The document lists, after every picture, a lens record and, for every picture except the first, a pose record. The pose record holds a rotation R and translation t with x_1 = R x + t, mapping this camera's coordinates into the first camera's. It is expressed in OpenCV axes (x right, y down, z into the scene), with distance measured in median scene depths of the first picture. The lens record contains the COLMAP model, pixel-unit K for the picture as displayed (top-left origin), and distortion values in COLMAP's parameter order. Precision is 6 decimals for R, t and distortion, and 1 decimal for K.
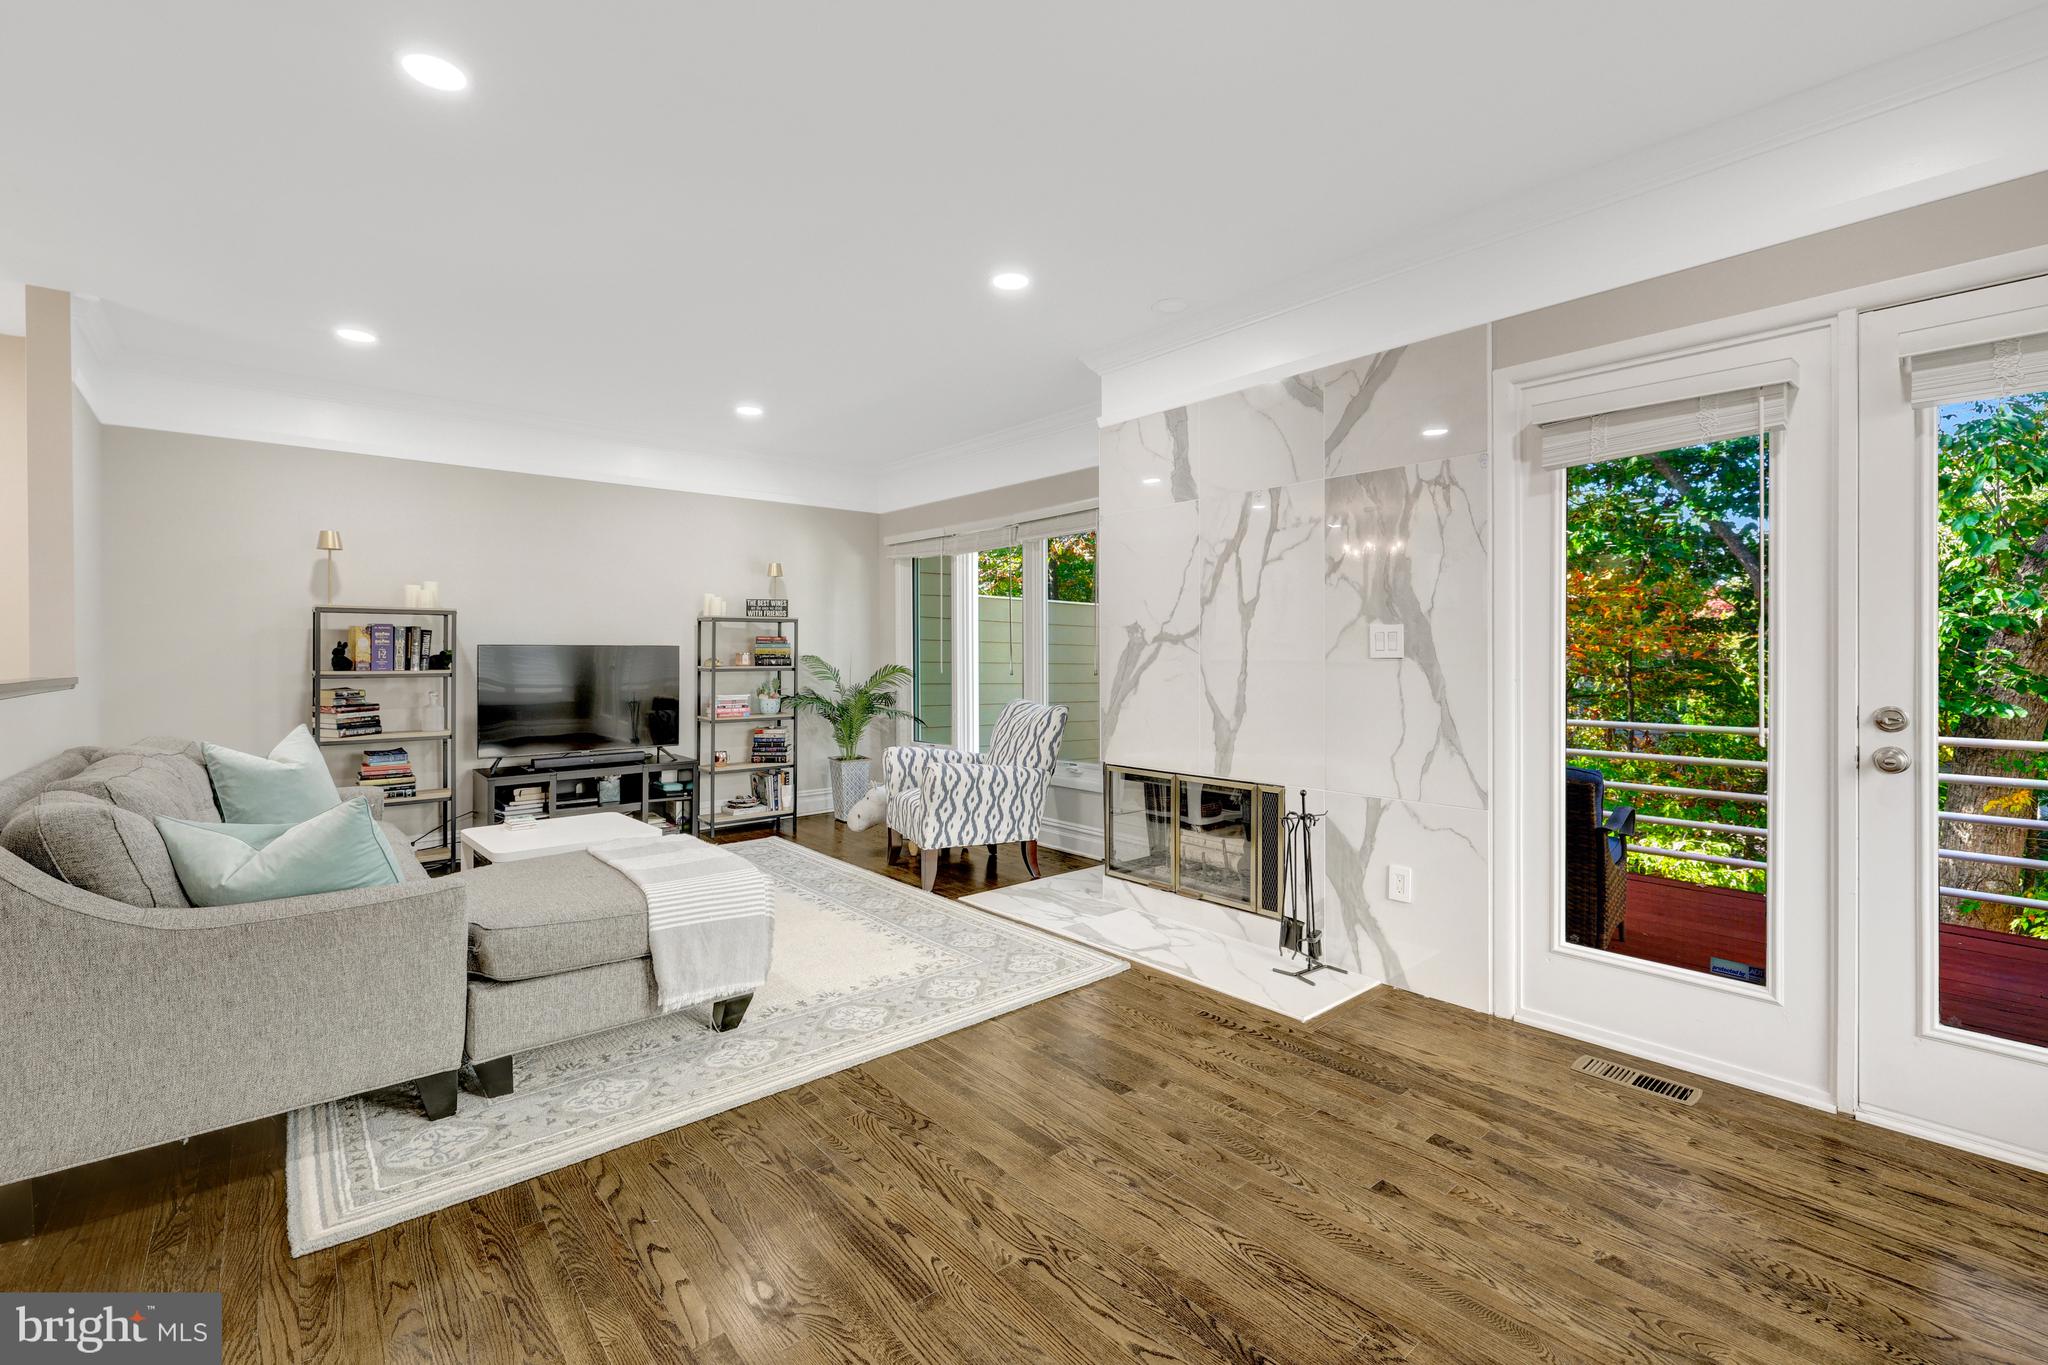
lens RADIAL K [[883.8, 0, 987.4], [0, 883.8, 650.7], [0, 0, 1]] dist [-0.002880, 0.000313]
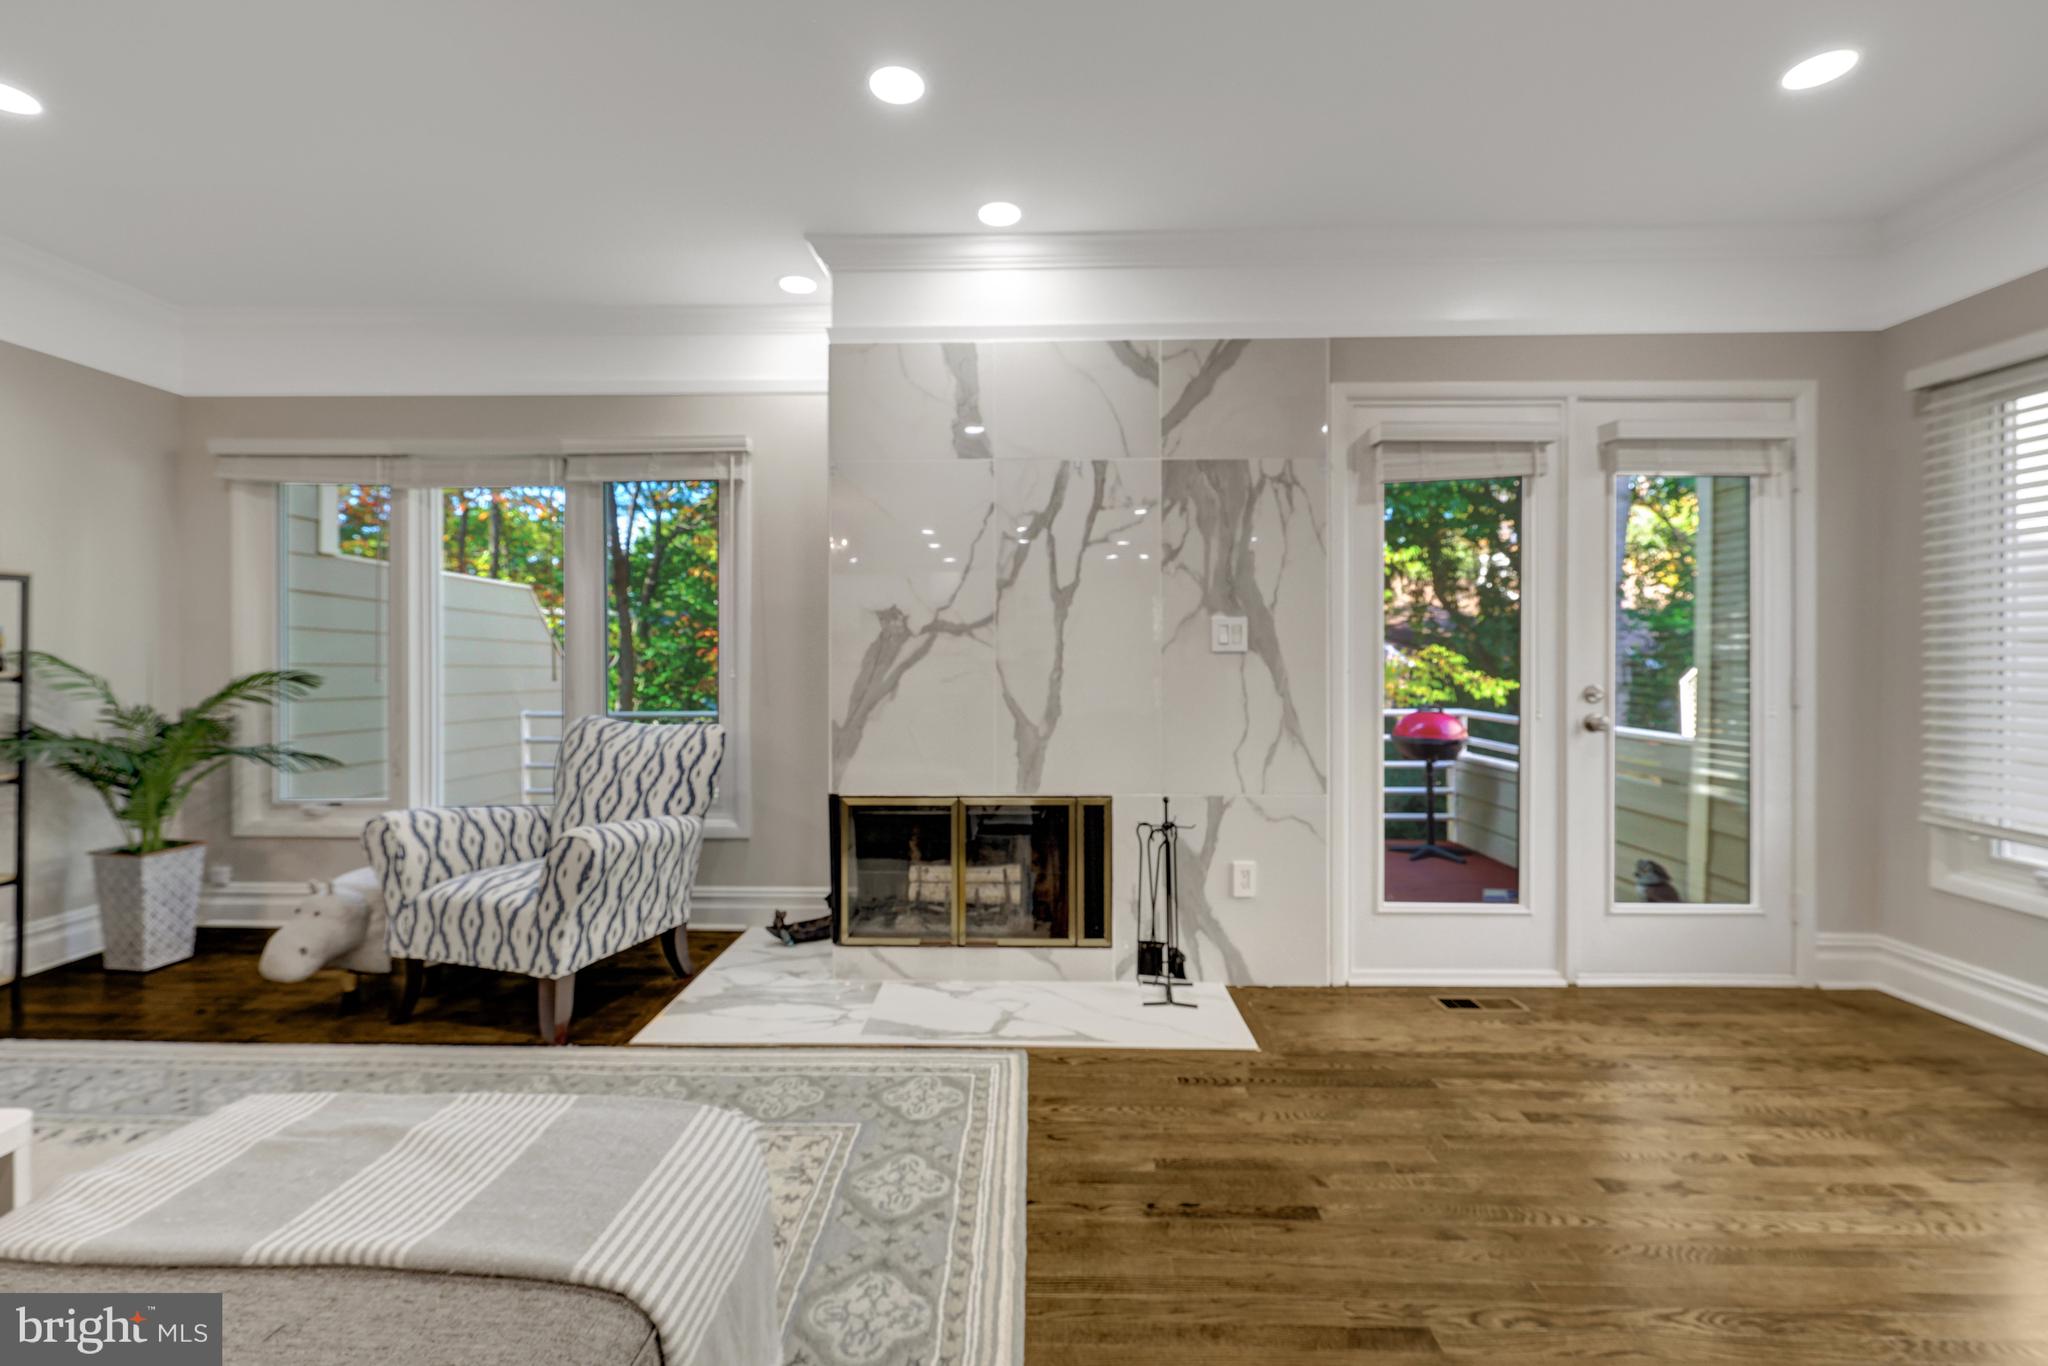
lens RADIAL K [[910.5, 0, 1007.2], [0, 910.5, 647.7], [0, 0, 1]] dist [0.000043, 0.000525]
pose [[0.650646, 0.006041, 0.759357, -0.452574], [-0.002392, 0.999980, -0.005905, 0.010055], [-0.759377, 0.002026, 0.650647, 0.501977]]
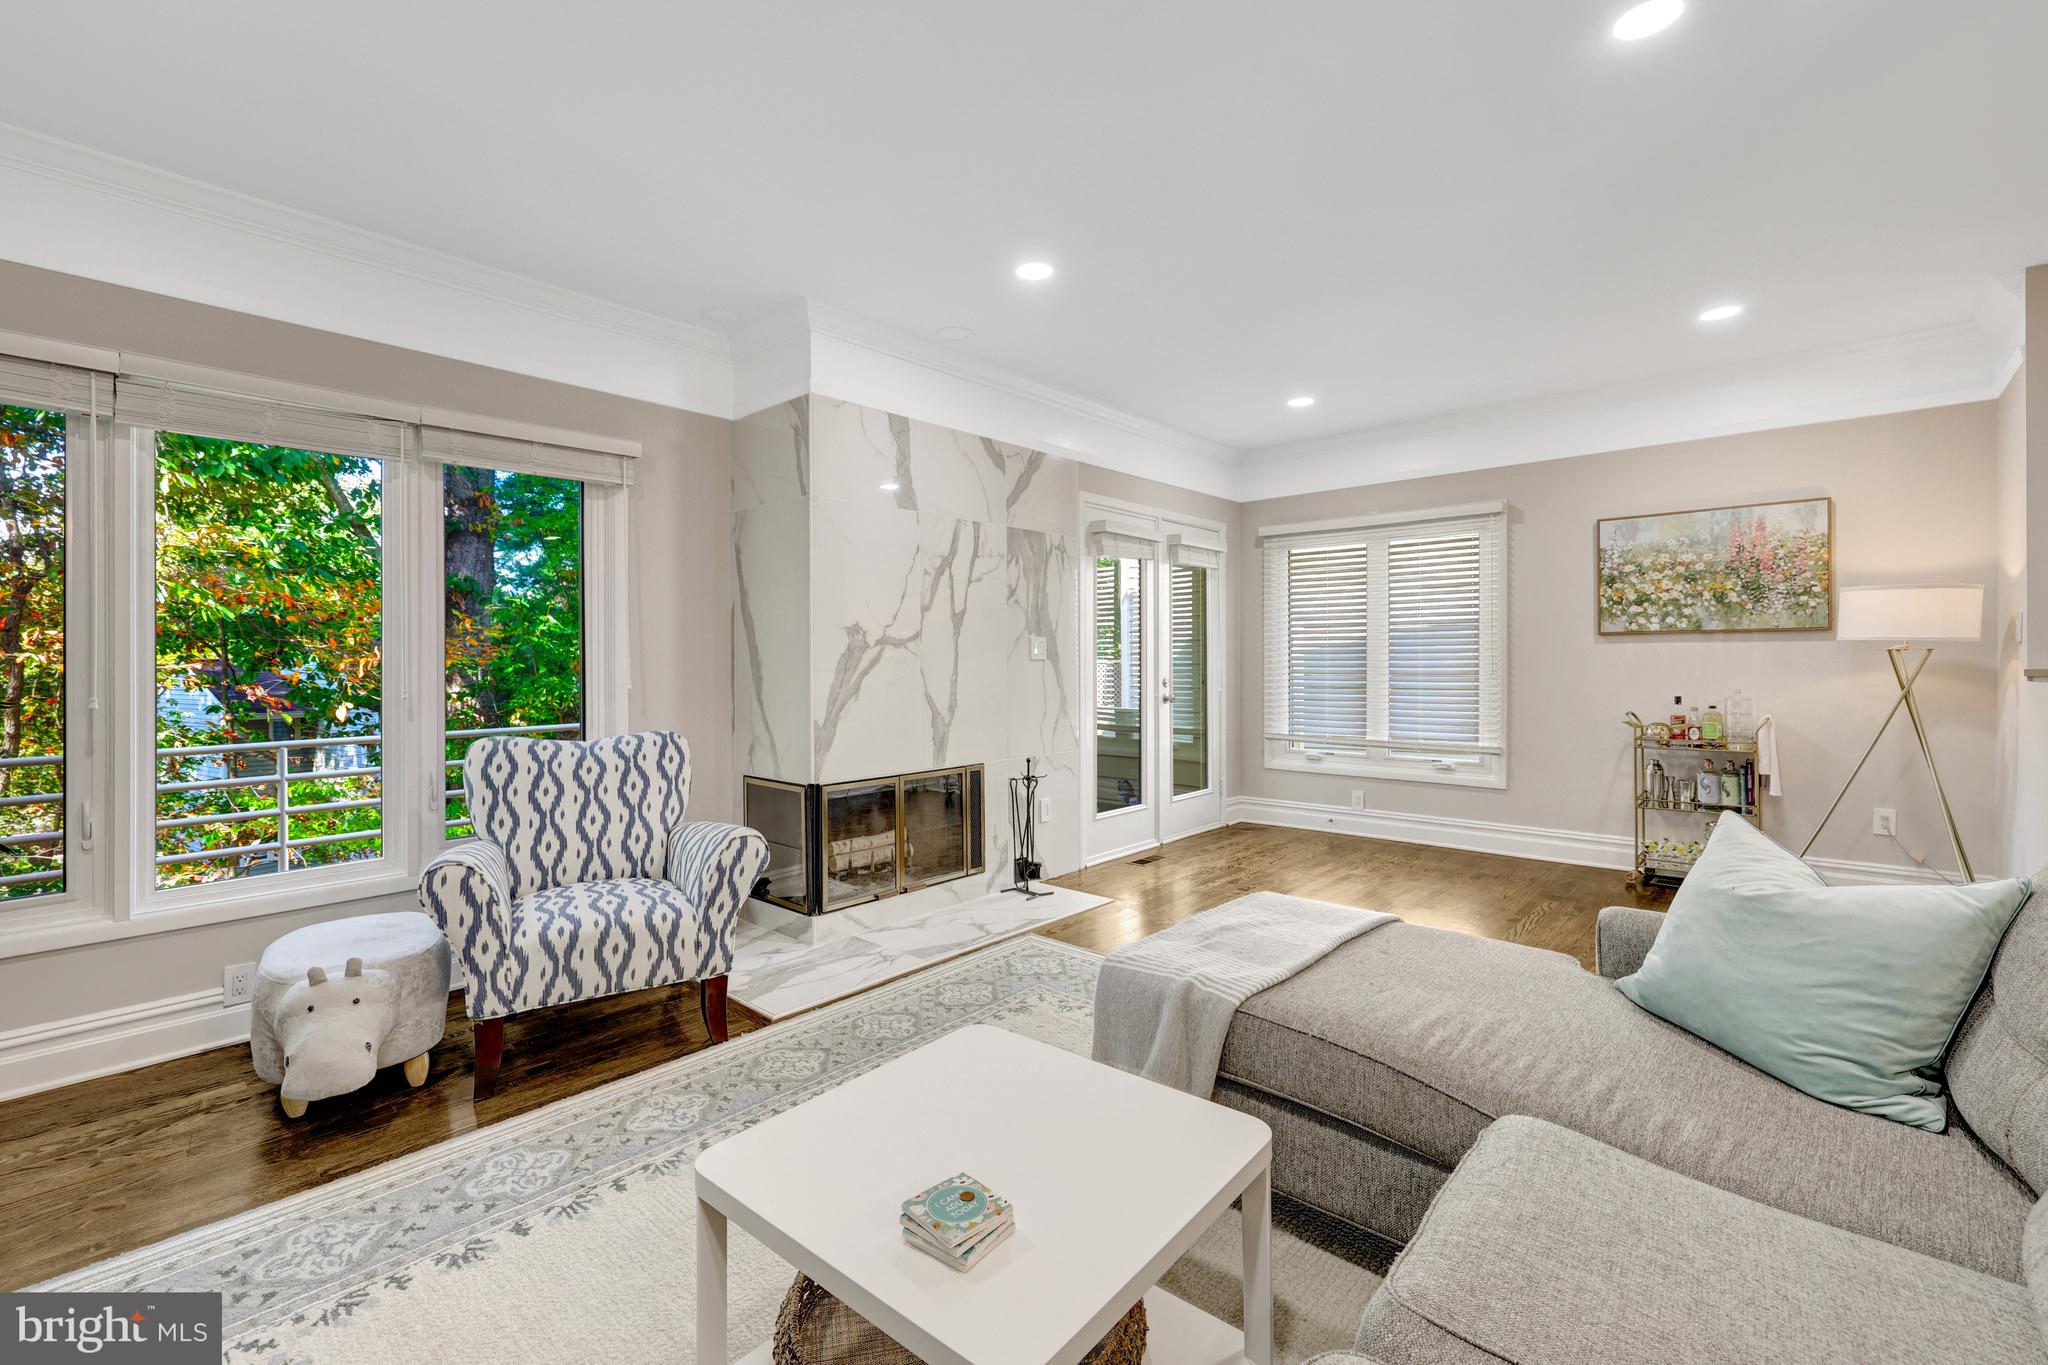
lens RADIAL K [[896.0, 0, 1022.9], [0, 896.0, 660.9], [0, 0, 1]] dist [-0.001987, -0.000187]
pose [[-0.161456, 0.002642, 0.986876, -0.964745], [0.005395, 0.999984, -0.001795, 0.012147], [-0.986865, 0.005035, -0.161468, 1.201325]]
